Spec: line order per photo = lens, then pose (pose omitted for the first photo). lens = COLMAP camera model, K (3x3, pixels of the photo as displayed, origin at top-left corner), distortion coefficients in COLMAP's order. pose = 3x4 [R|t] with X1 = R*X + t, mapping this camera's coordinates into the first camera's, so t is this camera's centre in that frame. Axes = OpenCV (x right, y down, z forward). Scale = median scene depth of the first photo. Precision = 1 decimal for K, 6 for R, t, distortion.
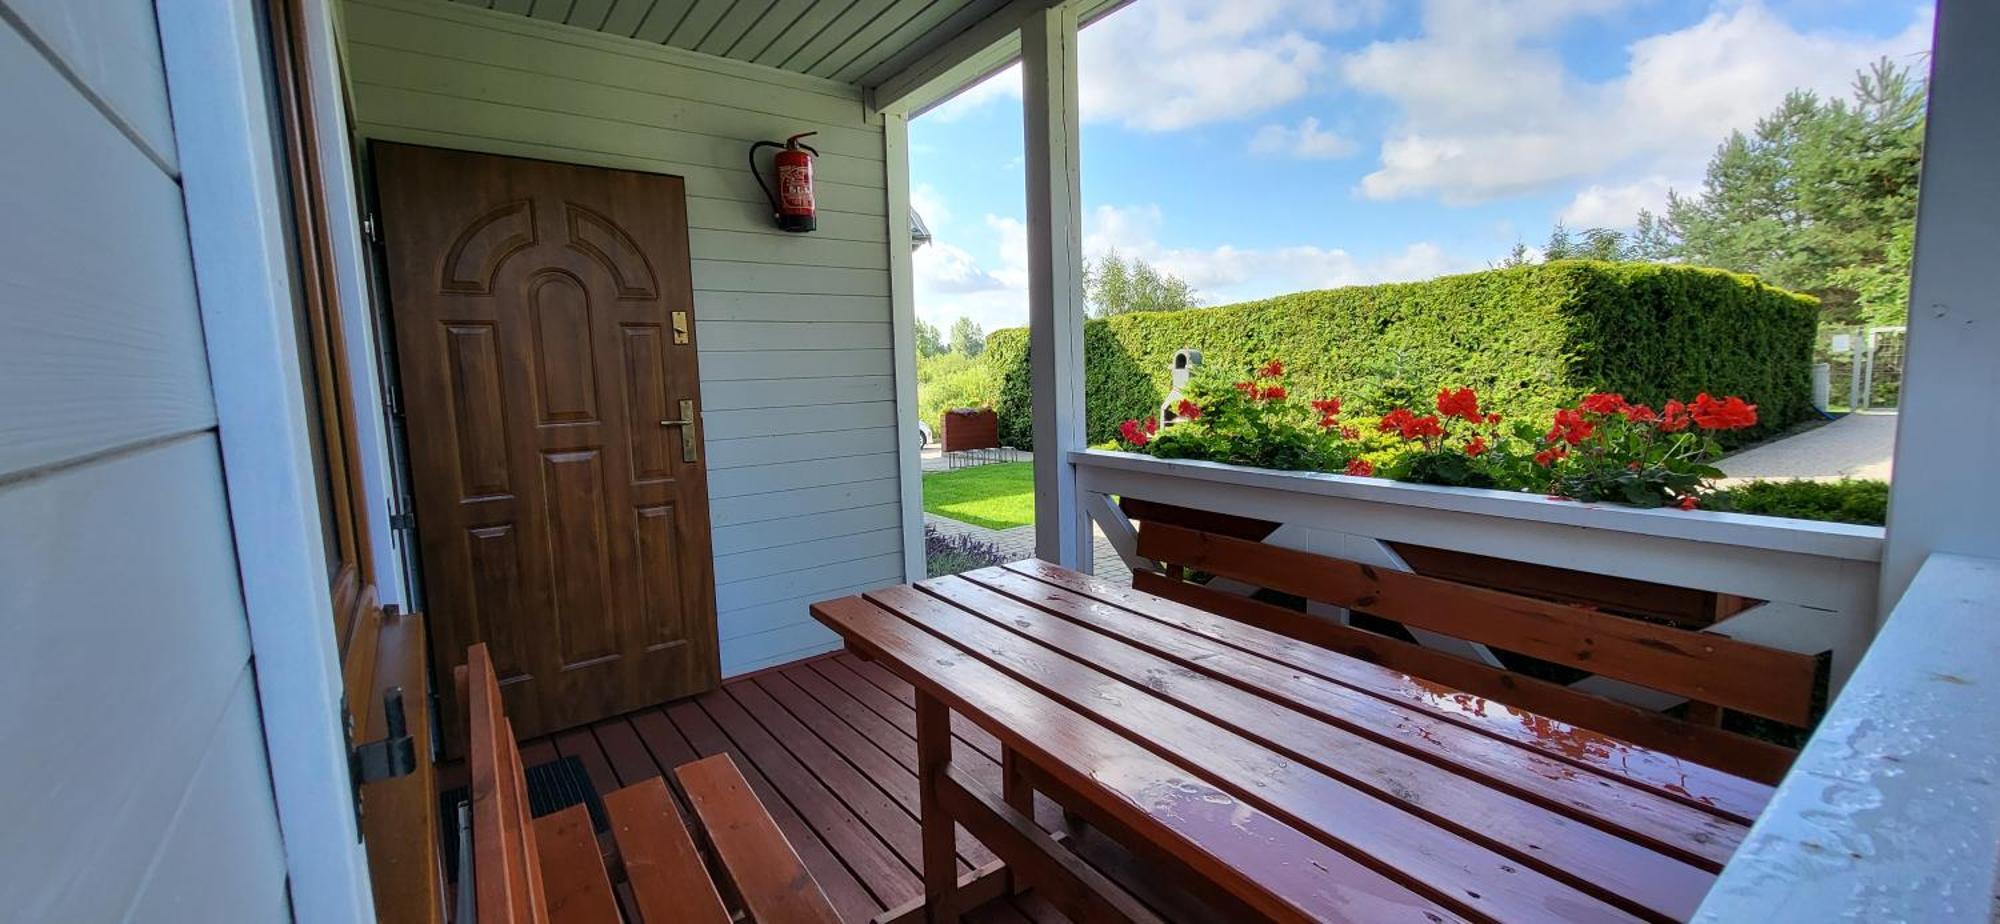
lens RADIAL K [[784.9, 0, 1002.7], [0, 784.9, 458.6], [0, 0, 1]] dist [0.005764, -0.000964]
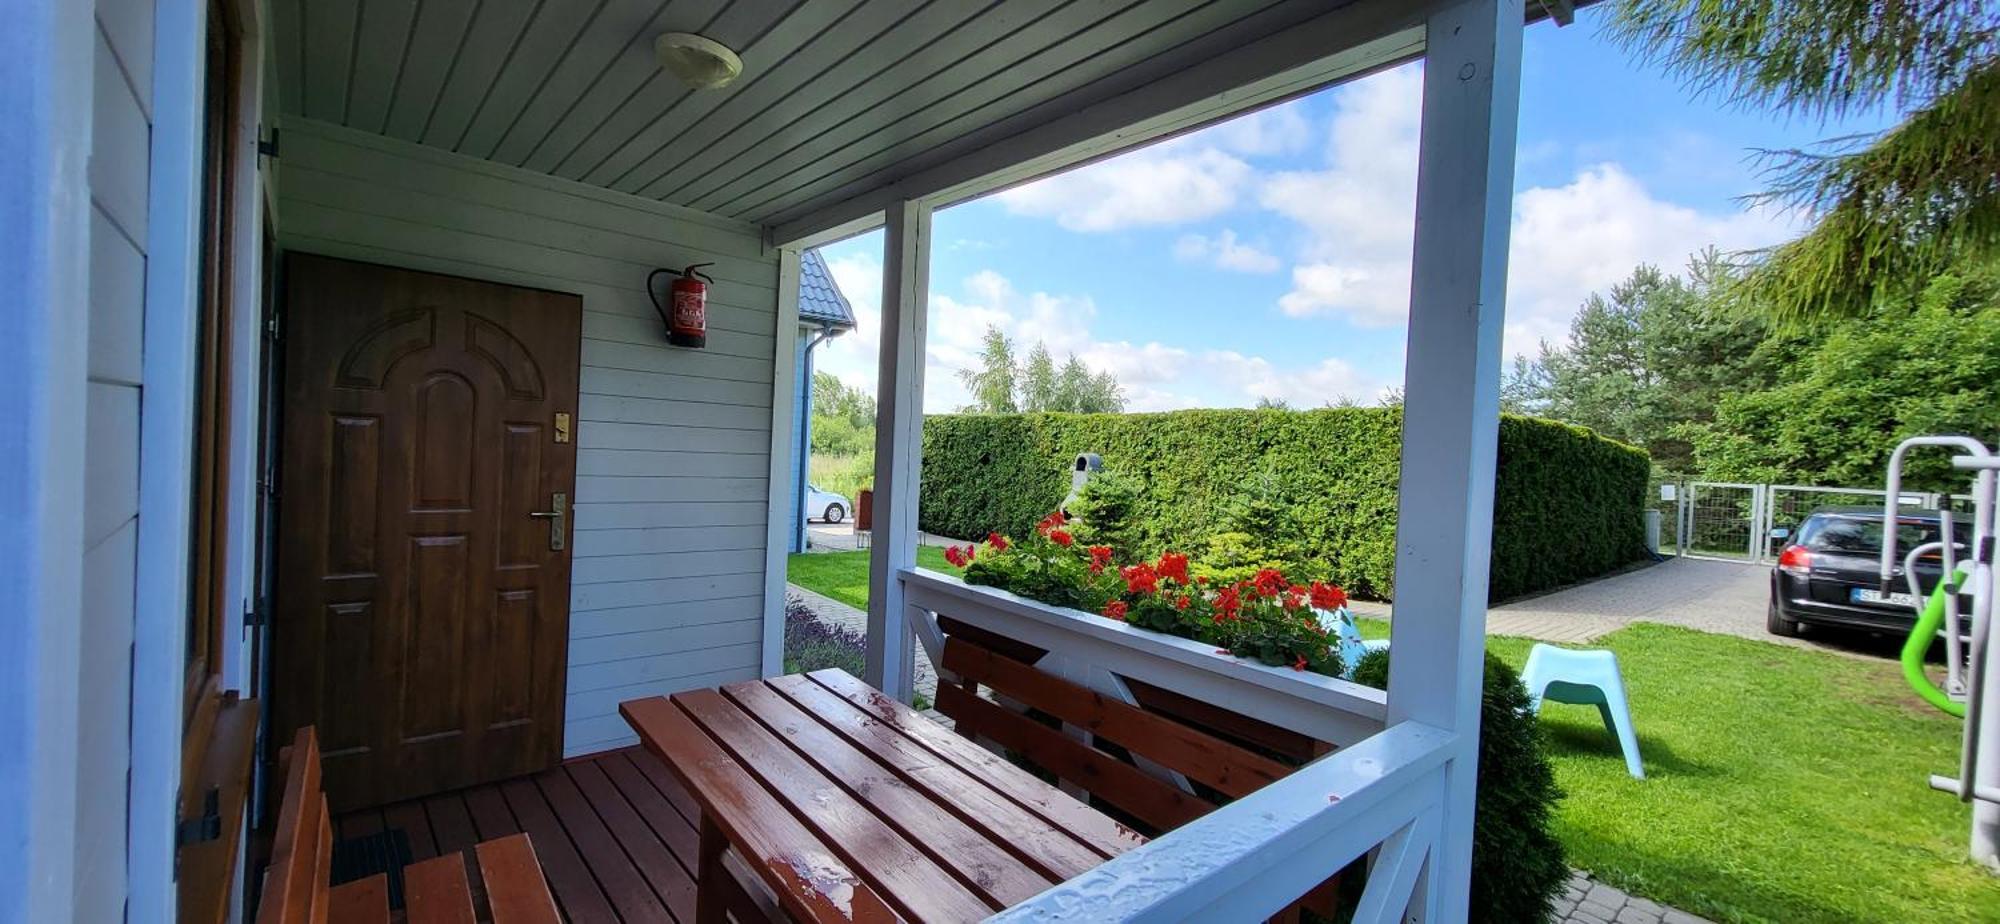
lens RADIAL K [[784.9, 0, 998.4], [0, 784.9, 459.7], [0, 0, 1]] dist [0.005764, -0.000964]
pose [[0.993545, 0.080025, 0.080398, 0.107092], [-0.071796, 0.992343, -0.100504, -0.053705], [-0.087825, 0.094083, 0.991683, -0.135907]]
